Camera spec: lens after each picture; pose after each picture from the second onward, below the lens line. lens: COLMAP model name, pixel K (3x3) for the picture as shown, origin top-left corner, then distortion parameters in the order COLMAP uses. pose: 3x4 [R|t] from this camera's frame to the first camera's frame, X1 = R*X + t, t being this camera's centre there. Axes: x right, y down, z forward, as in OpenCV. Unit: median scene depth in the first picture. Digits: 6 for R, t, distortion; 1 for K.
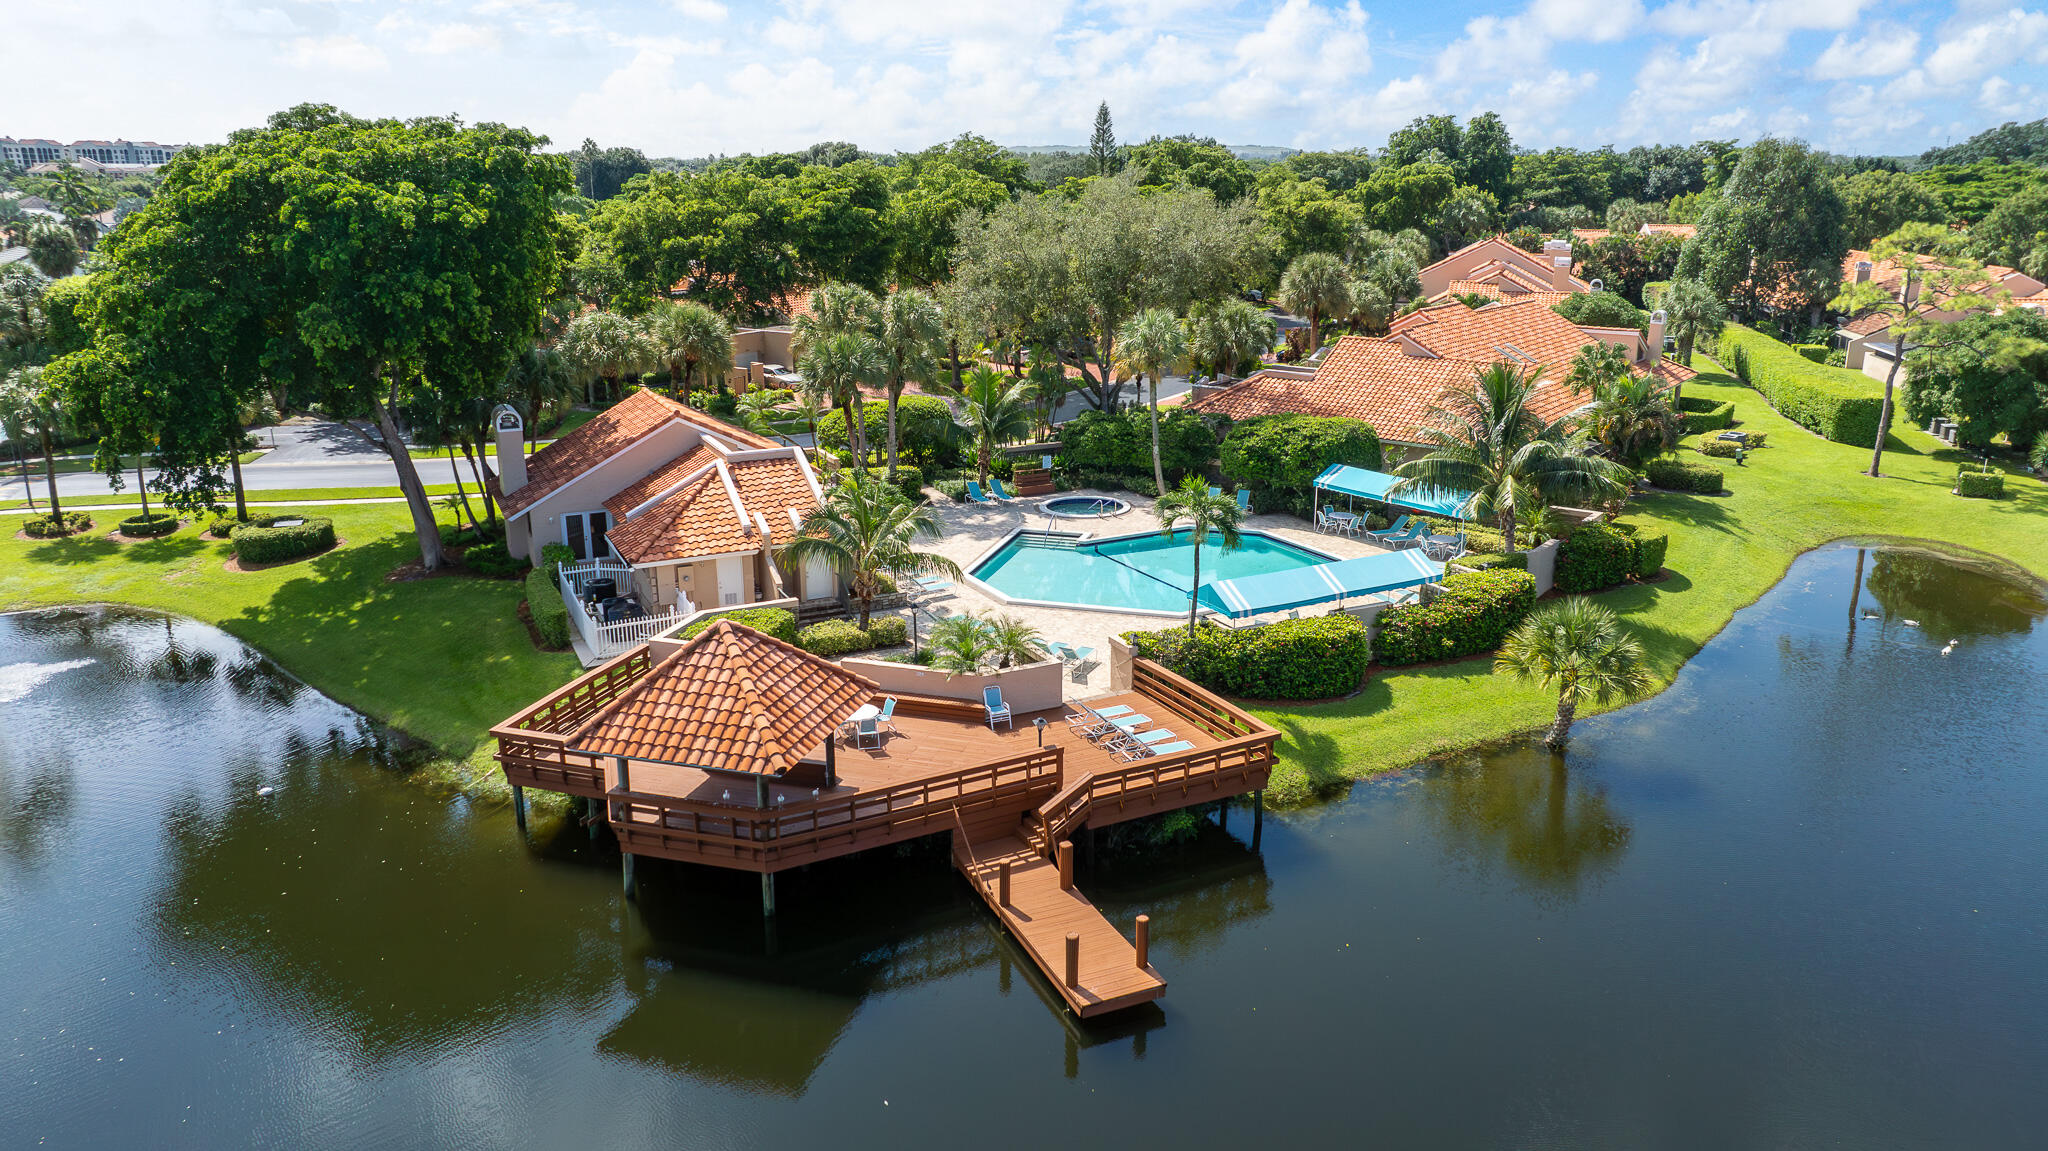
lens RADIAL K [[1469.5, 0, 1011.5], [0, 1469.5, 566.5], [0, 0, 1]] dist [-0.032883, 0.033870]
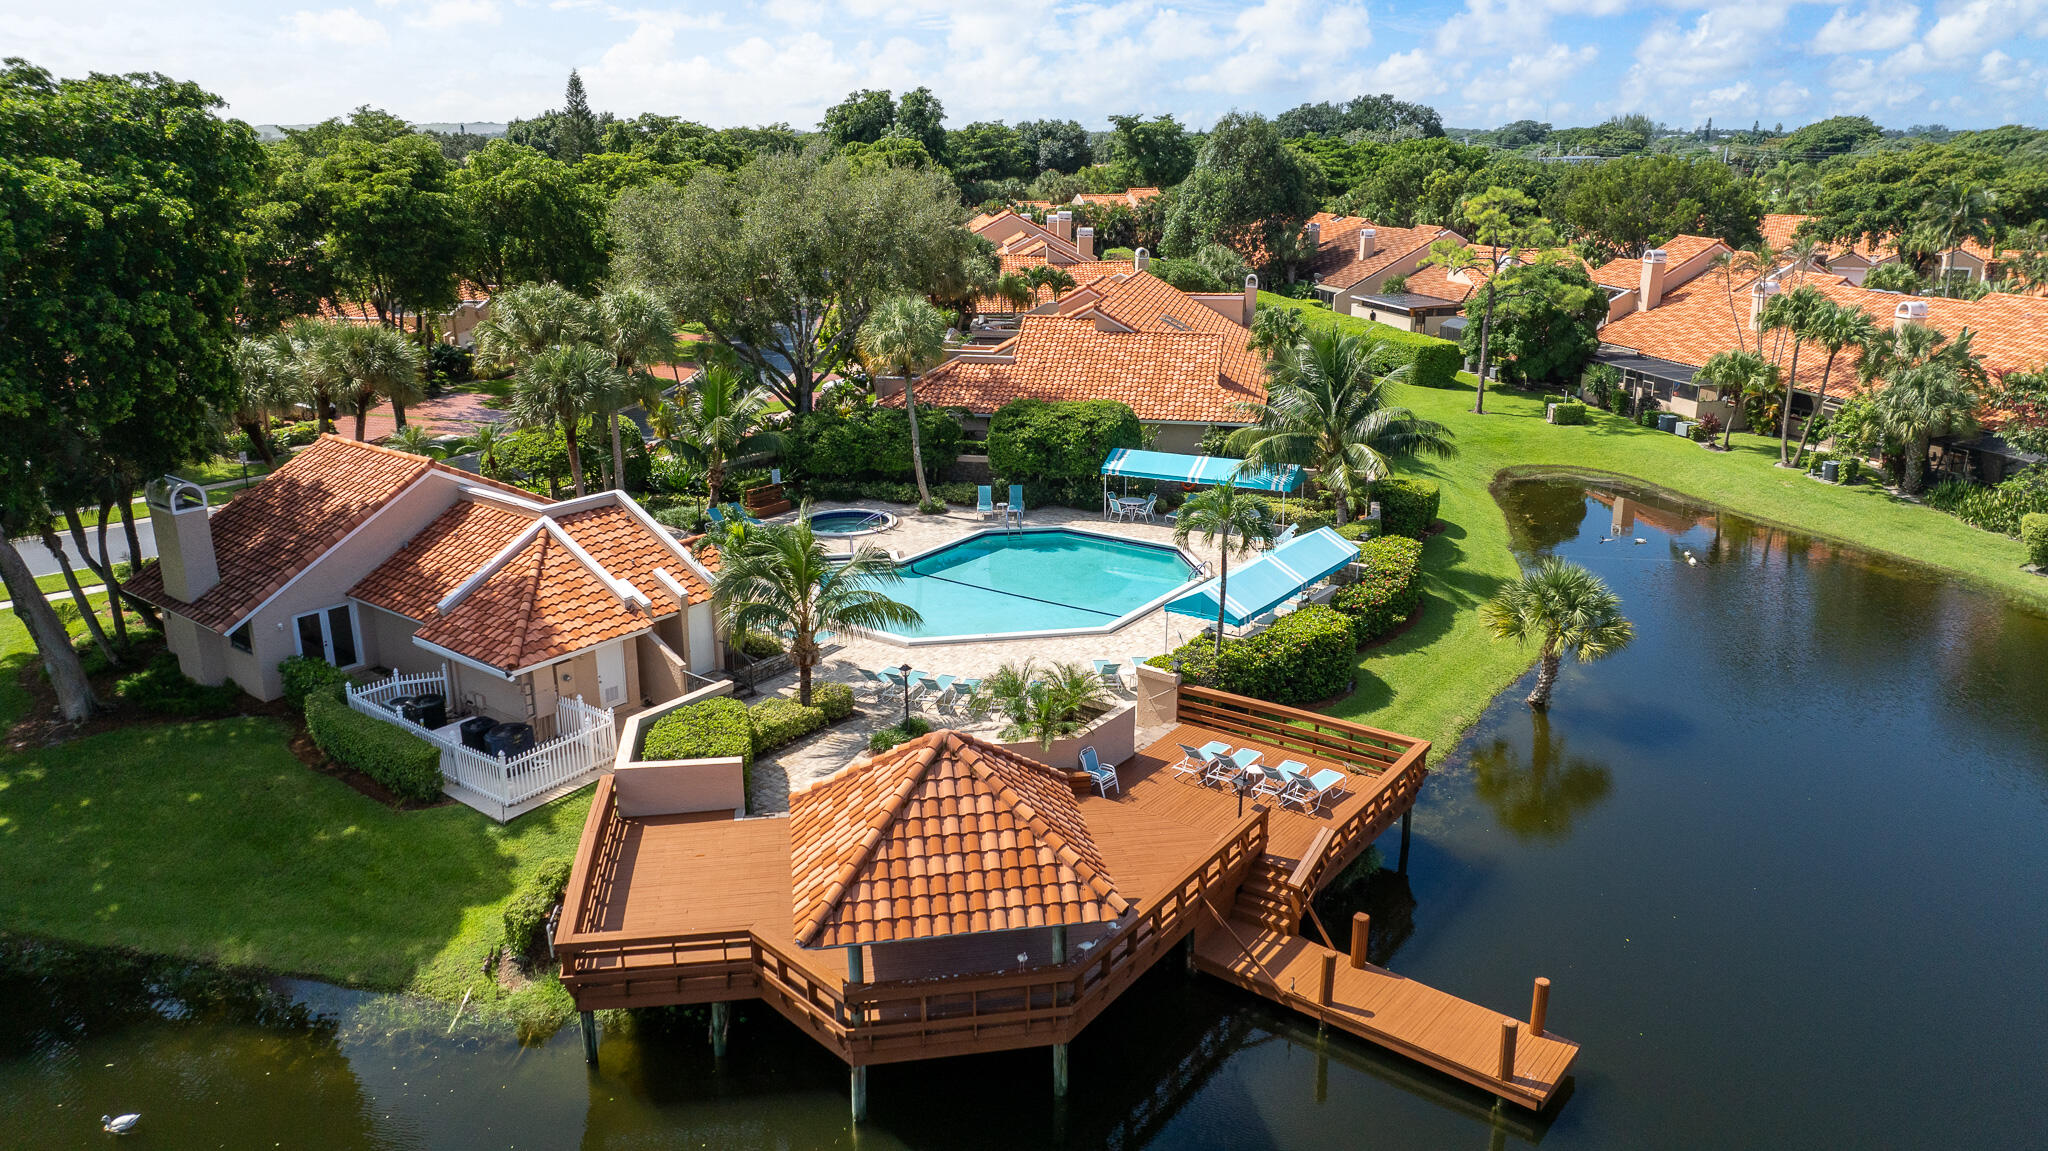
lens RADIAL K [[1469.5, 0, 1011.5], [0, 1469.5, 566.5], [0, 0, 1]] dist [-0.032883, 0.033870]
pose [[0.889748, -0.128630, 0.437952, -0.321694], [0.122570, 0.991562, 0.042214, -0.049965], [-0.439687, 0.016120, 0.898007, 0.199374]]
